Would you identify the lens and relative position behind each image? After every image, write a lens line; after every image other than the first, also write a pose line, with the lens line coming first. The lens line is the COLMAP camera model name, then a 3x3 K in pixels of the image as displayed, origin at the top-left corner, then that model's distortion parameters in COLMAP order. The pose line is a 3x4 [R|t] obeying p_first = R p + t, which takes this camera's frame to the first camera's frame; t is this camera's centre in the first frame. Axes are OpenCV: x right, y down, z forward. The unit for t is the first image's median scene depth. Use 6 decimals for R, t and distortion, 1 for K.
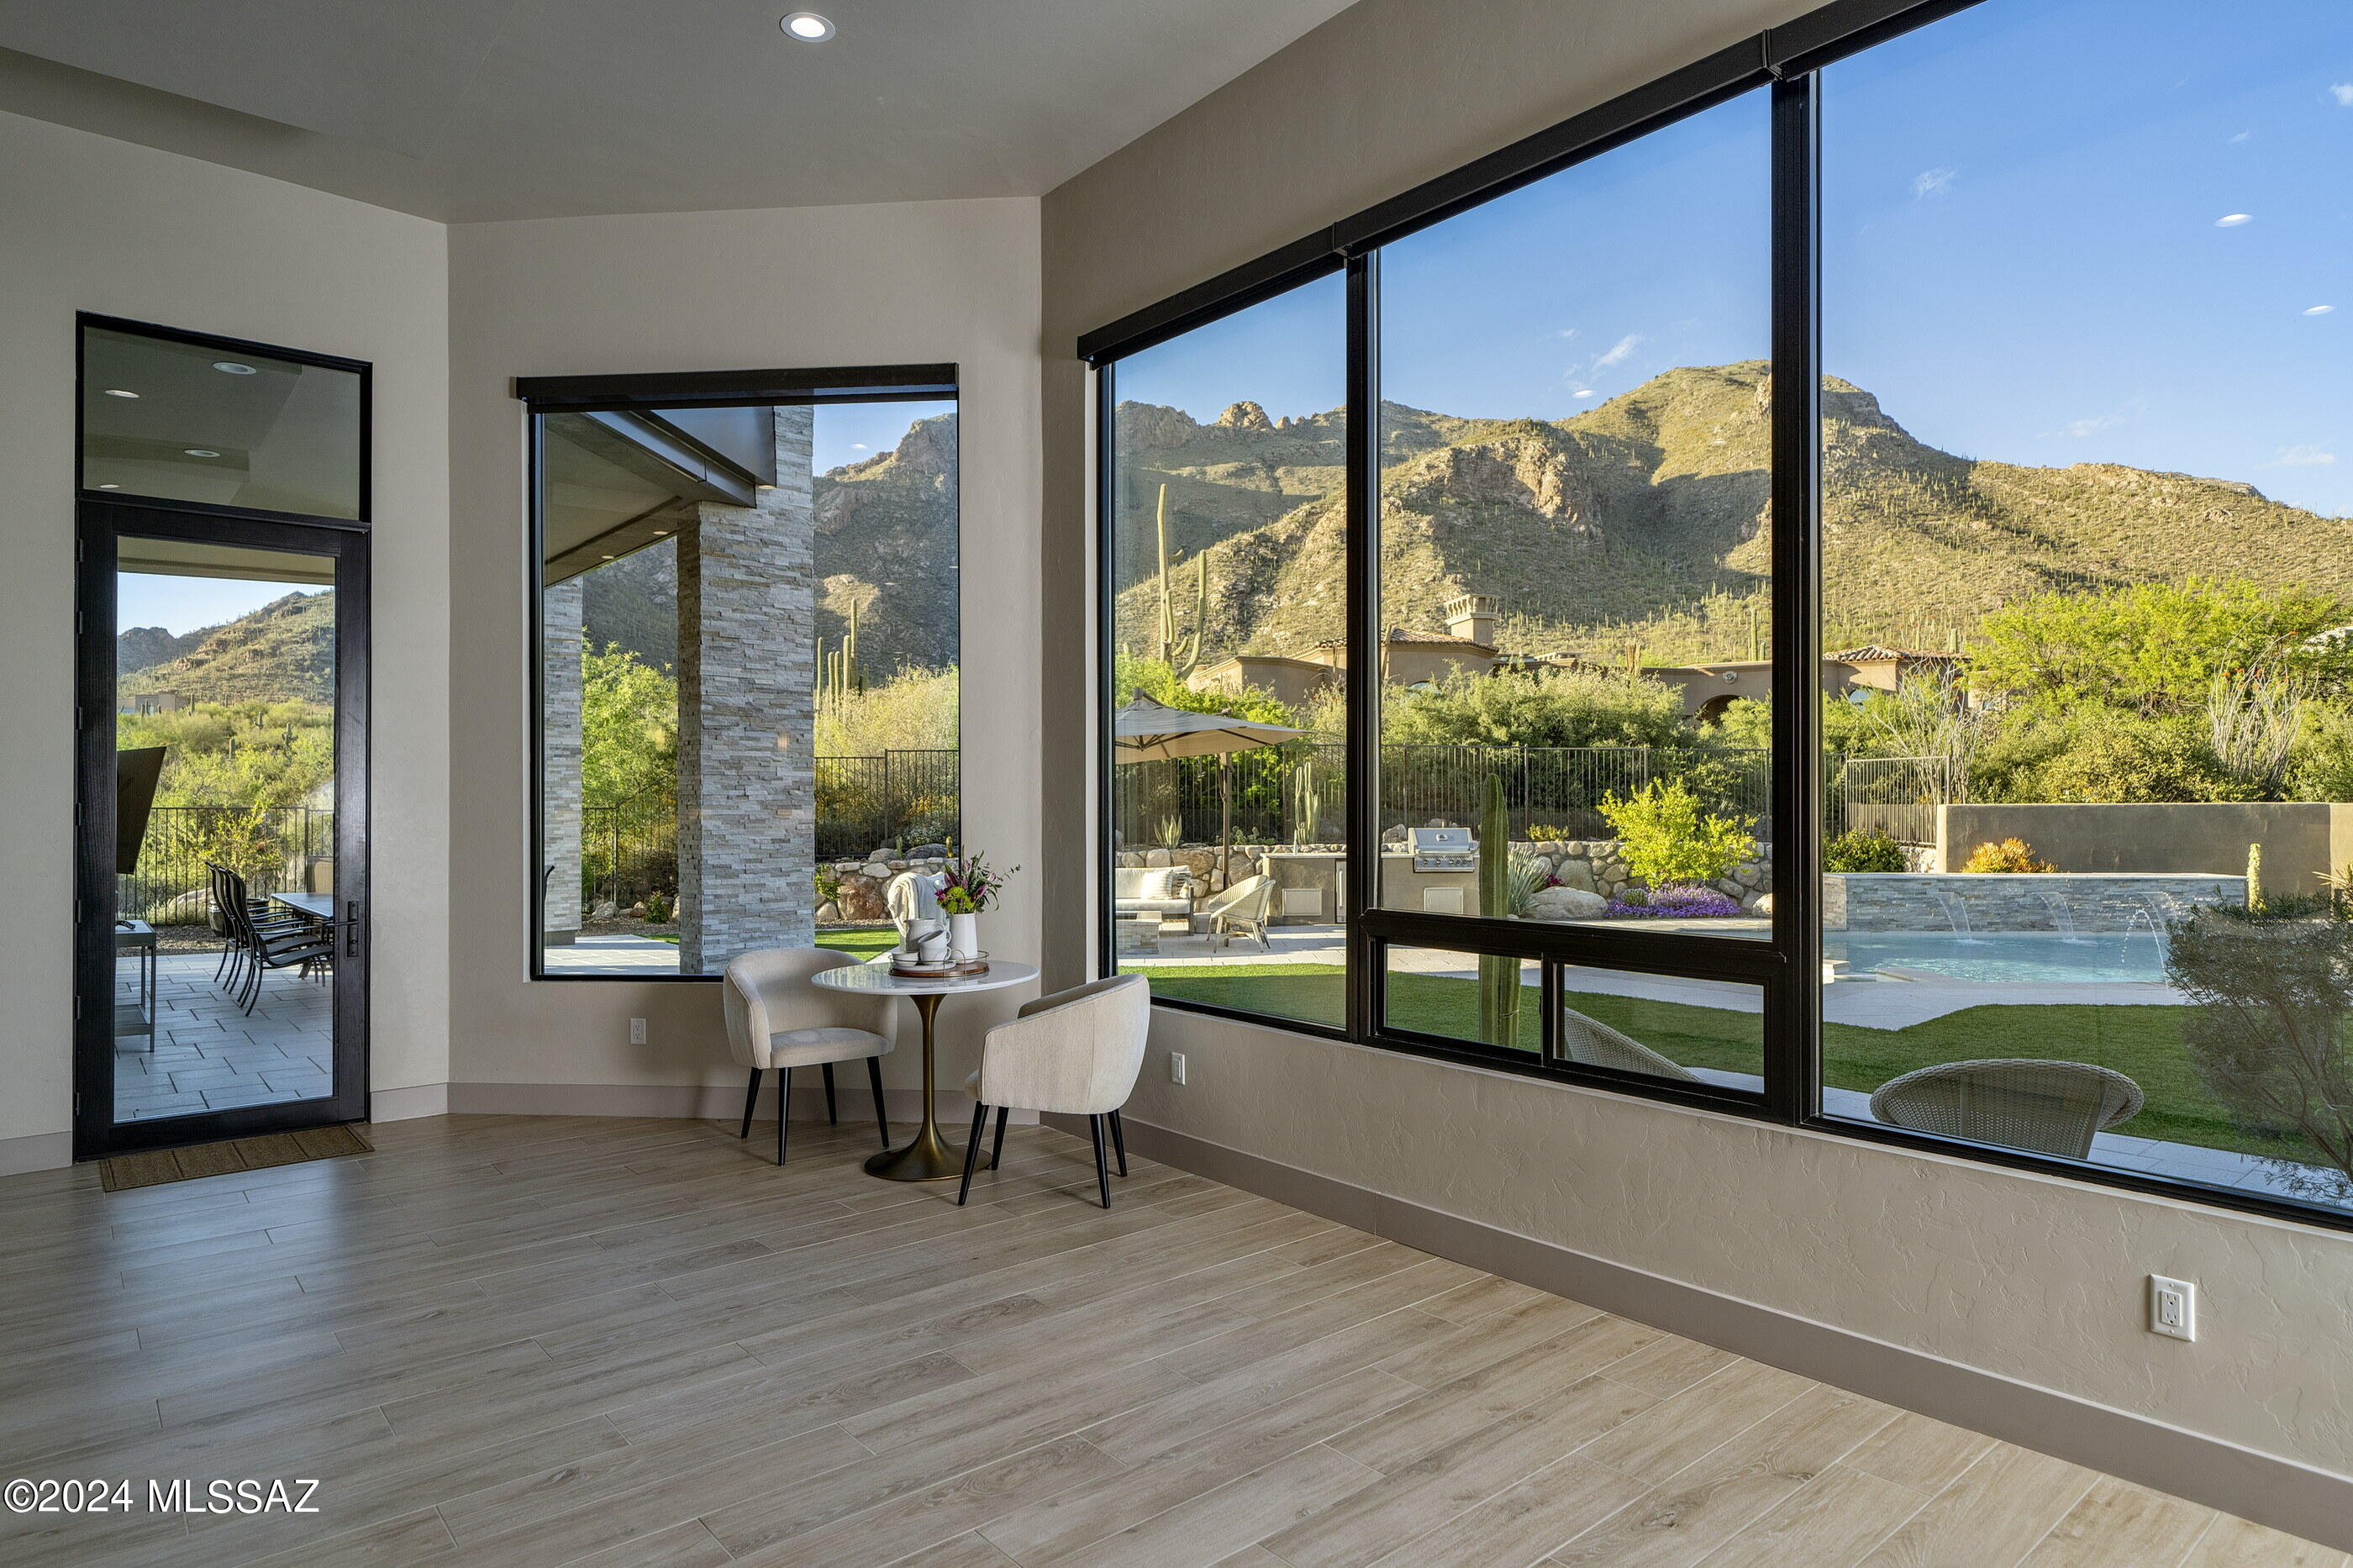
lens RADIAL K [[1324.8, 0, 1176.5], [0, 1324.8, 784.0], [0, 0, 1]] dist [0.029696, -0.018840]
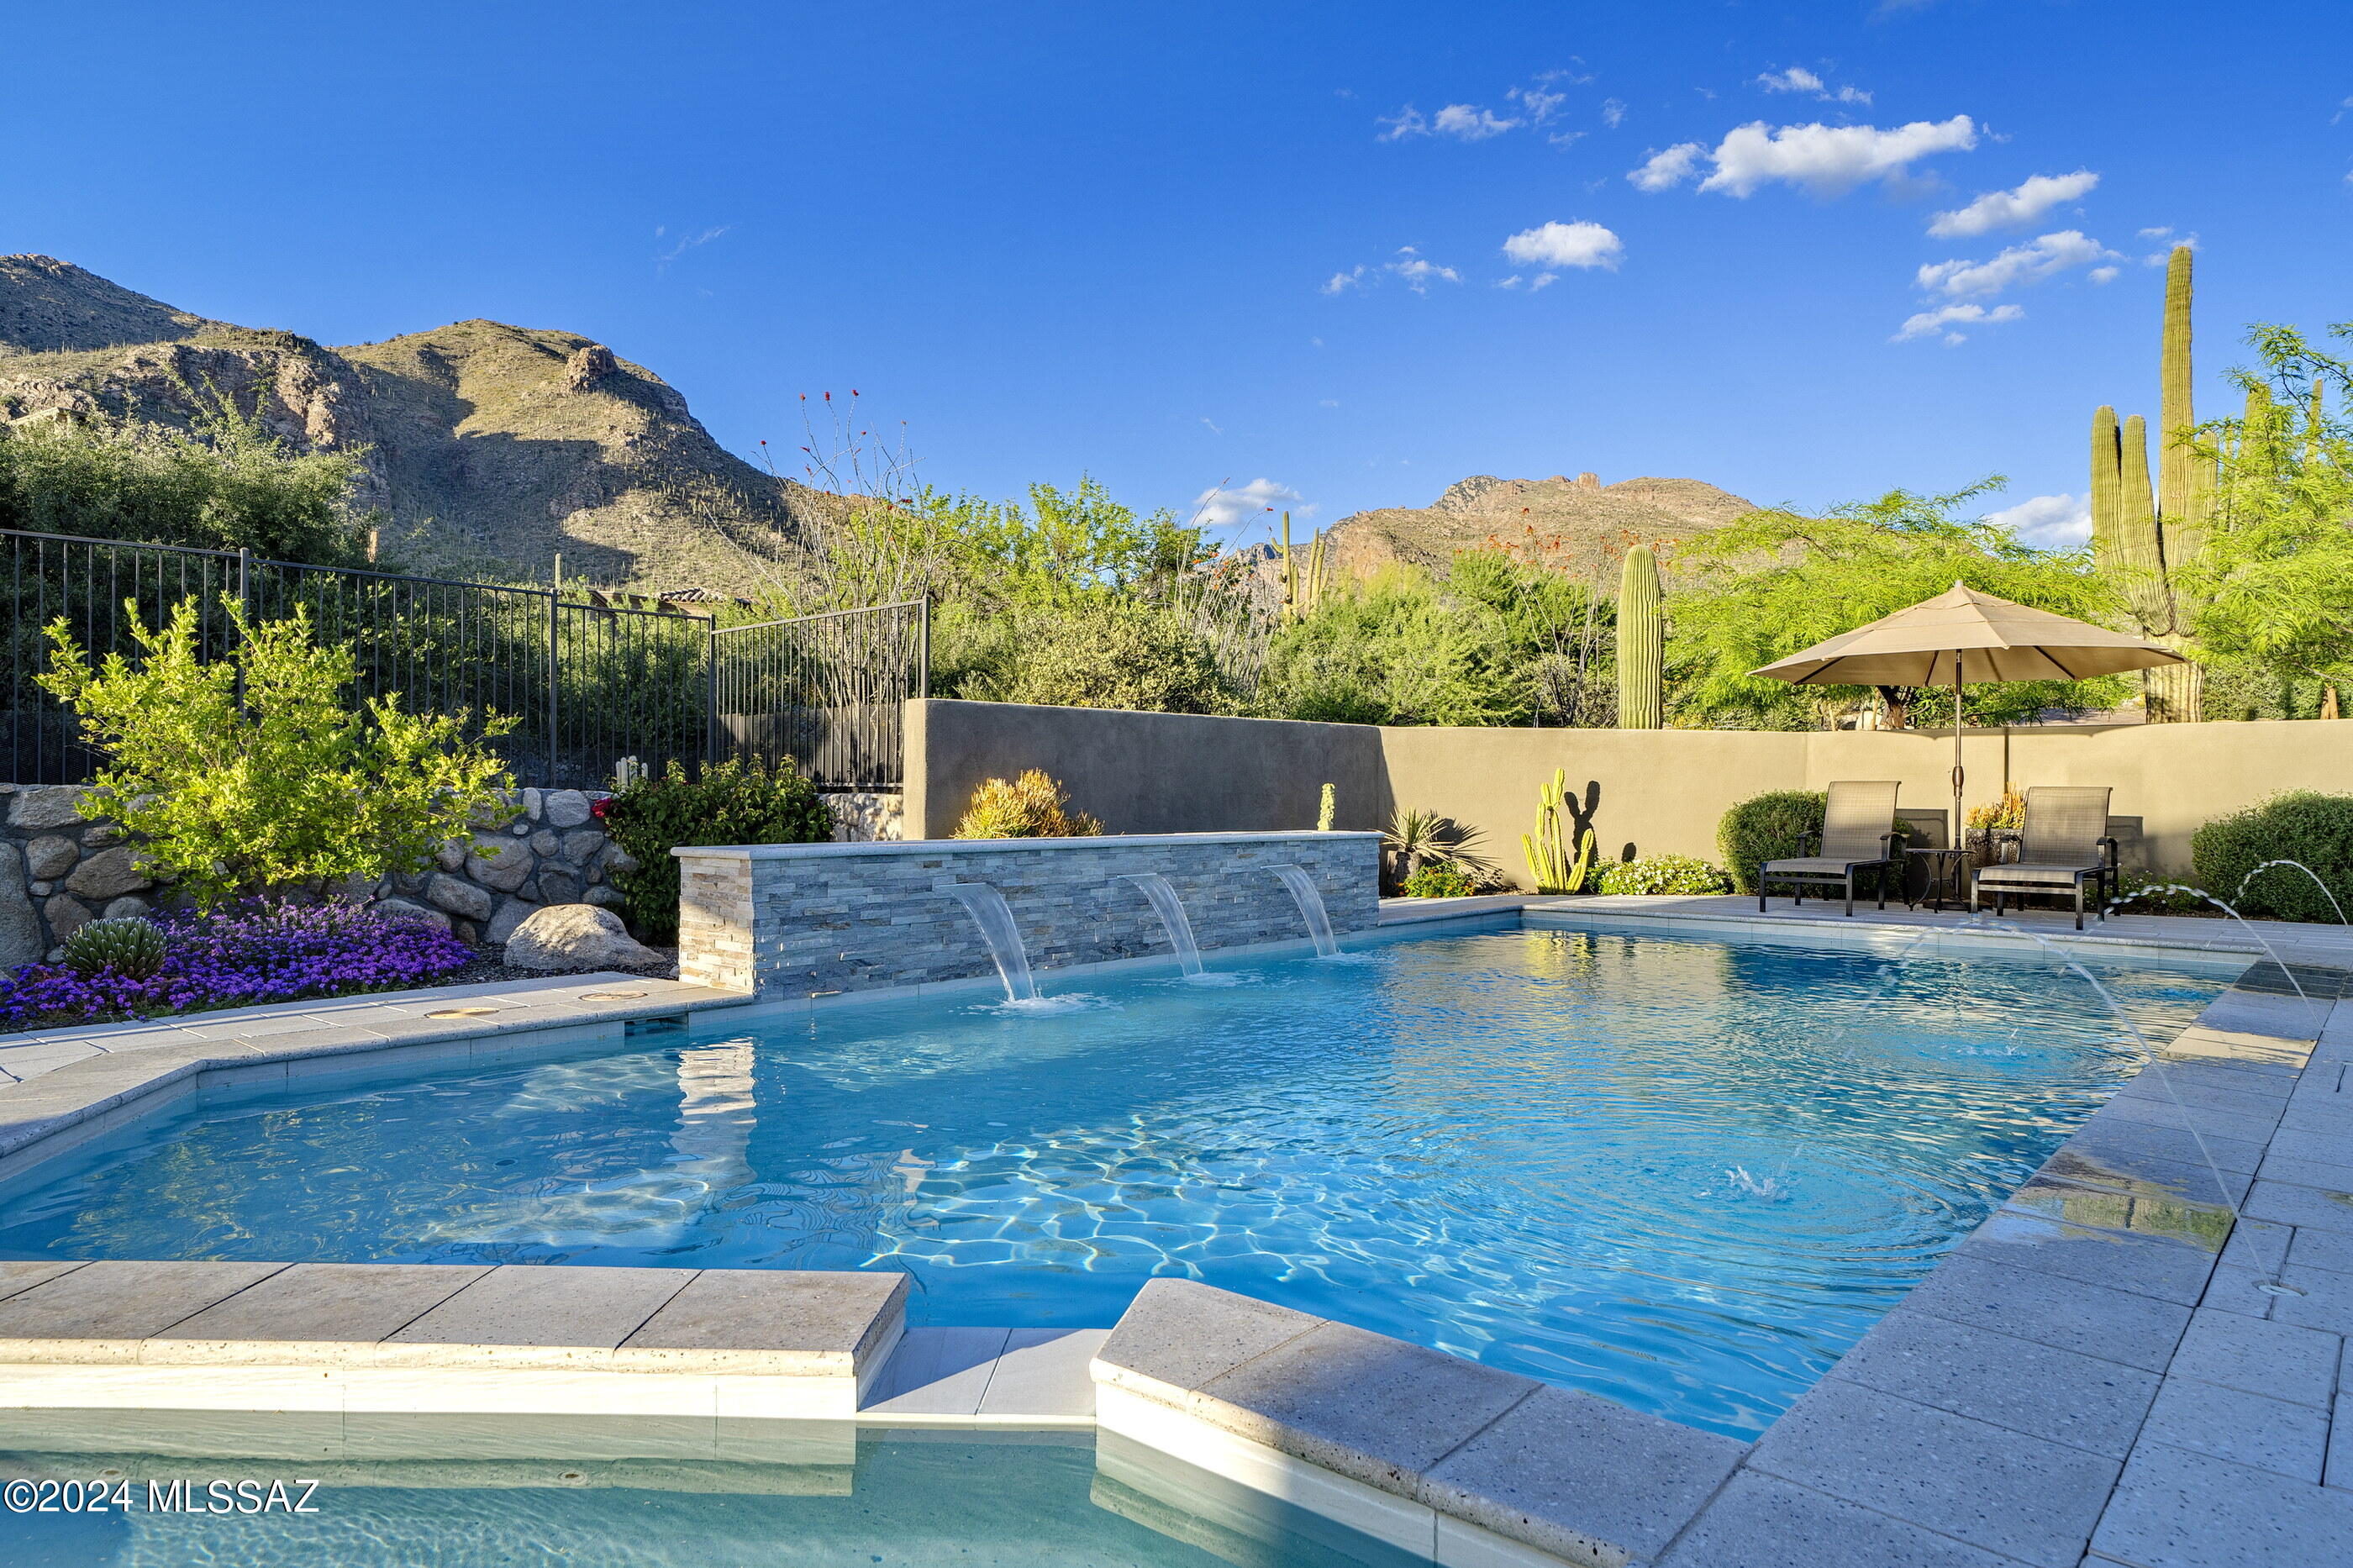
lens RADIAL K [[1321.4, 0, 1176.5], [0, 1321.4, 784.0], [0, 0, 1]] dist [0.025569, -0.018951]
pose [[0.665652, 0.010158, 0.746193, 0.268732], [-0.011748, 0.999926, -0.003132, 0.043556], [-0.746170, -0.006681, 0.665722, 0.583513]]
